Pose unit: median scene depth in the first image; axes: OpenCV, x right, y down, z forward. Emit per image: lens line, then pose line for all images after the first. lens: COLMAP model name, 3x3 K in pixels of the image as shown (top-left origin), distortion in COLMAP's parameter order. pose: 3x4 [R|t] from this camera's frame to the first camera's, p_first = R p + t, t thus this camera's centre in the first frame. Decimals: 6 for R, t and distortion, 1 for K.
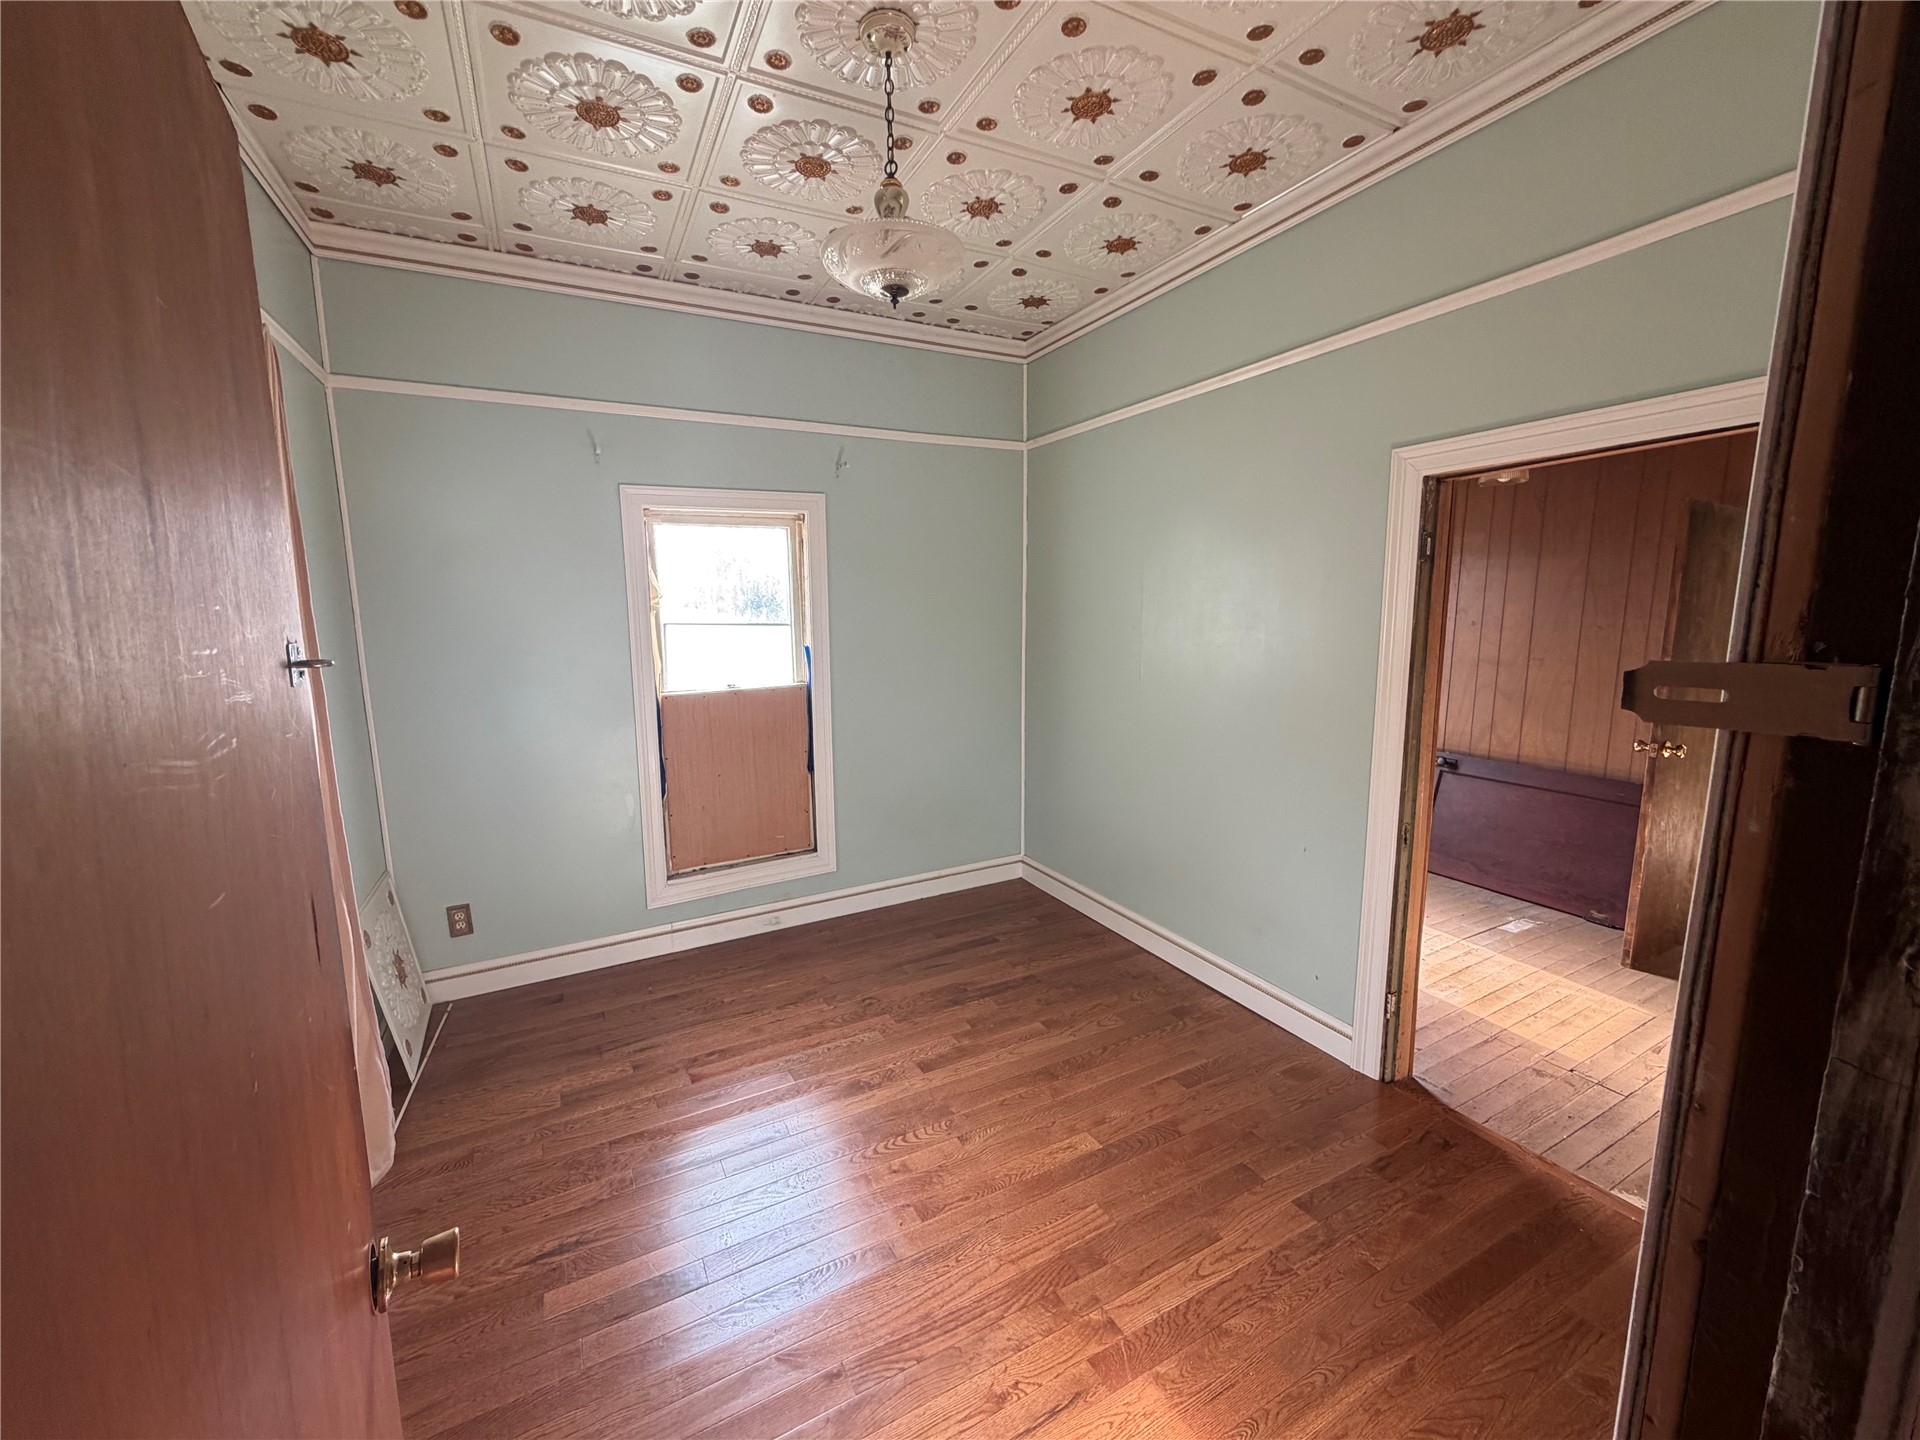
lens RADIAL K [[764.5, 0, 958.7], [0, 764.5, 716.9], [0, 0, 1]] dist [-0.002520, 0.000171]
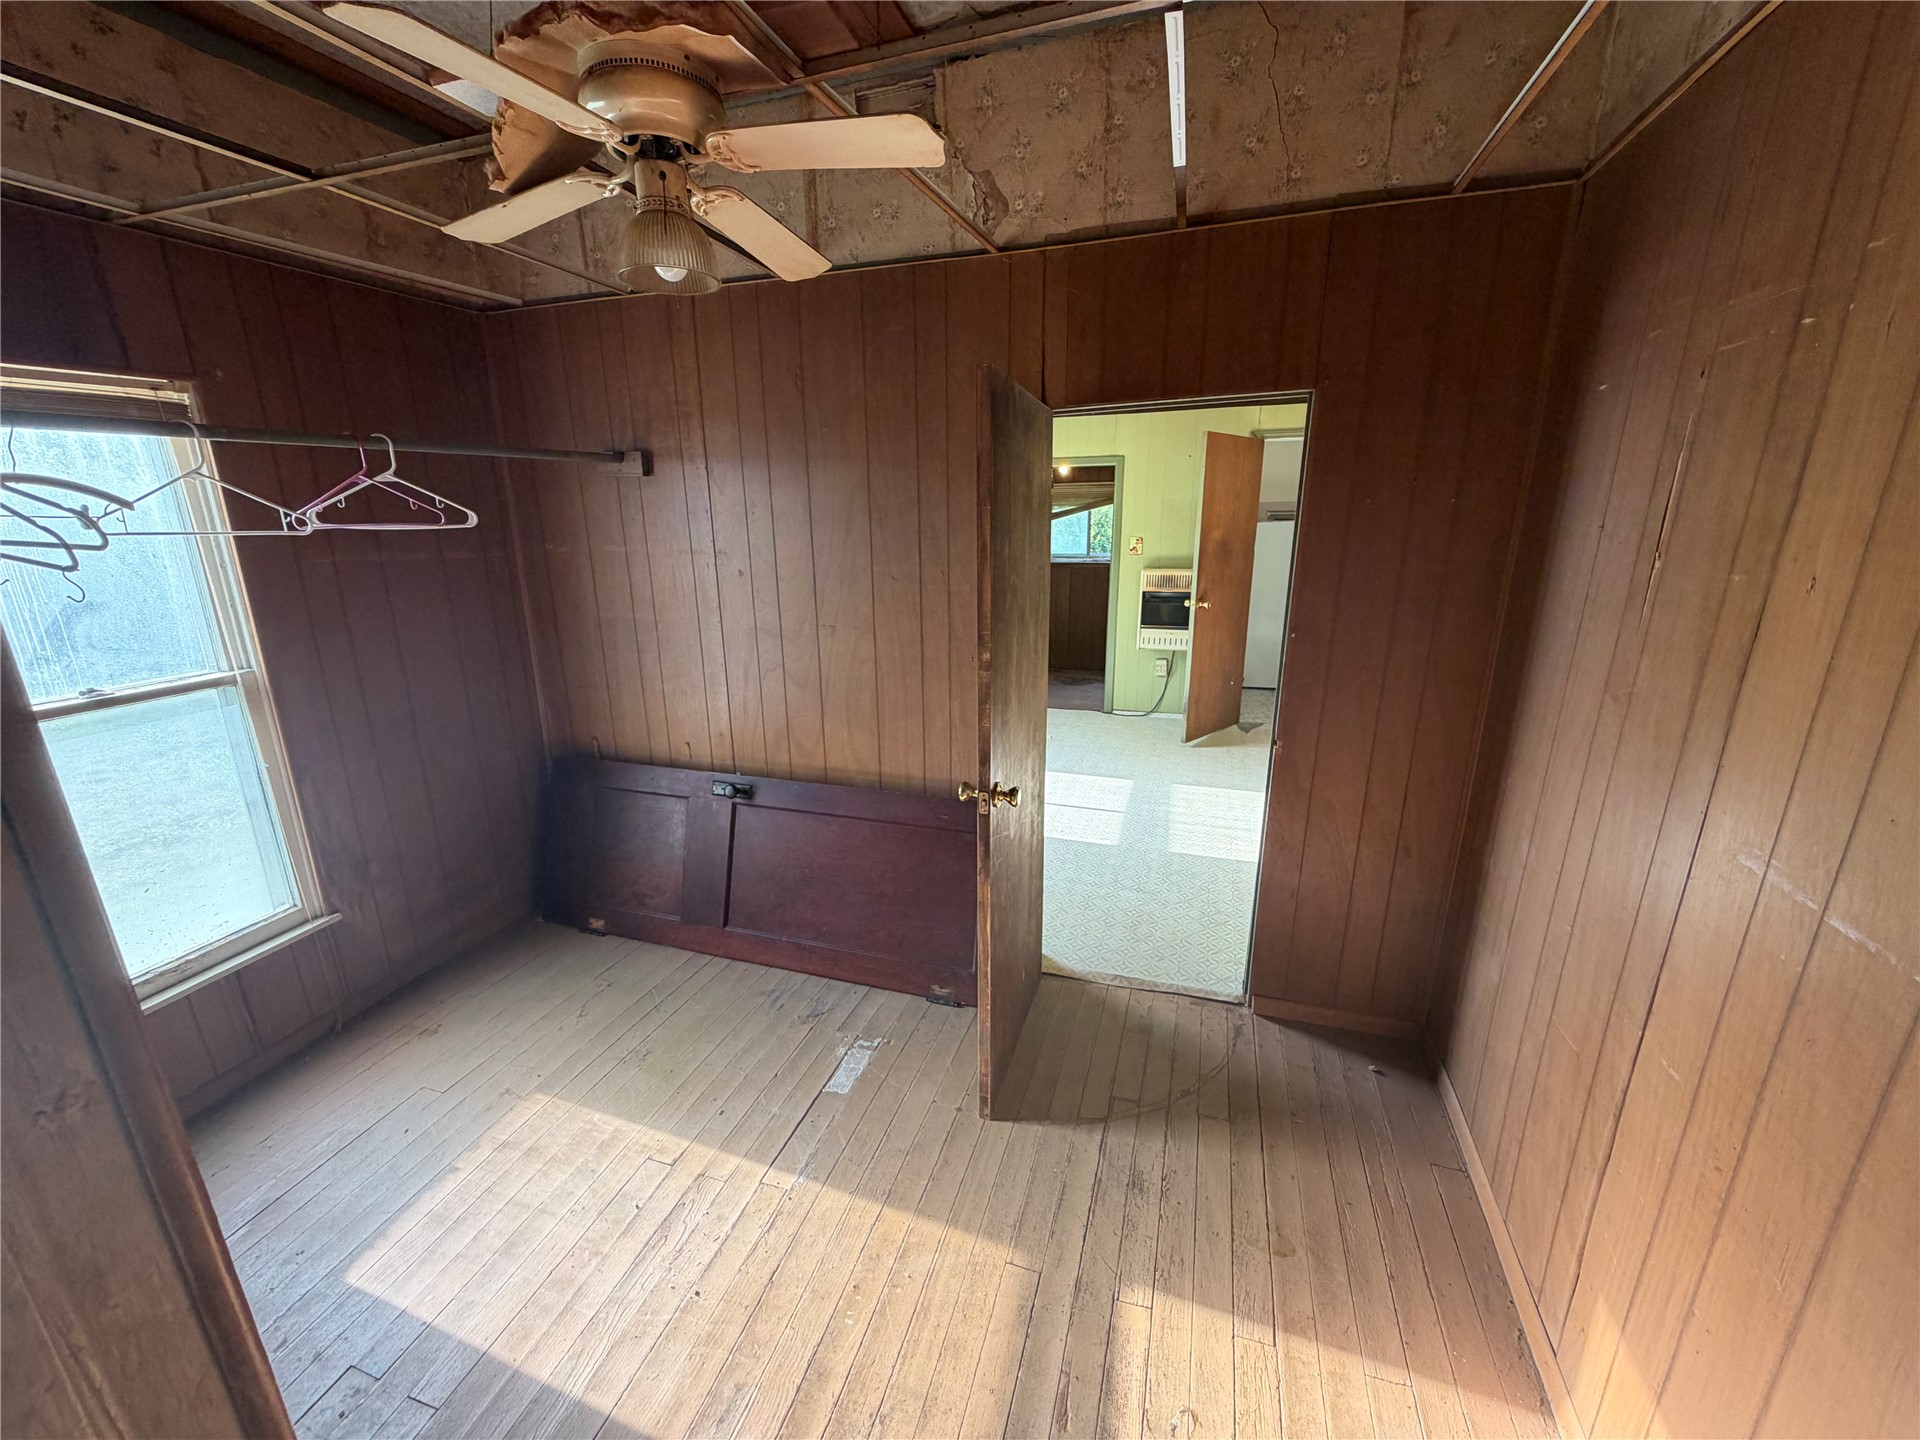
lens RADIAL K [[764.5, 0, 950.8], [0, 764.5, 726.4], [0, 0, 1]] dist [-0.002520, 0.000171]
pose [[0.726930, -0.198809, 0.657303, 0.389587], [0.110499, 0.978566, 0.173774, -0.096026], [-0.677763, -0.053690, 0.733318, 0.444239]]
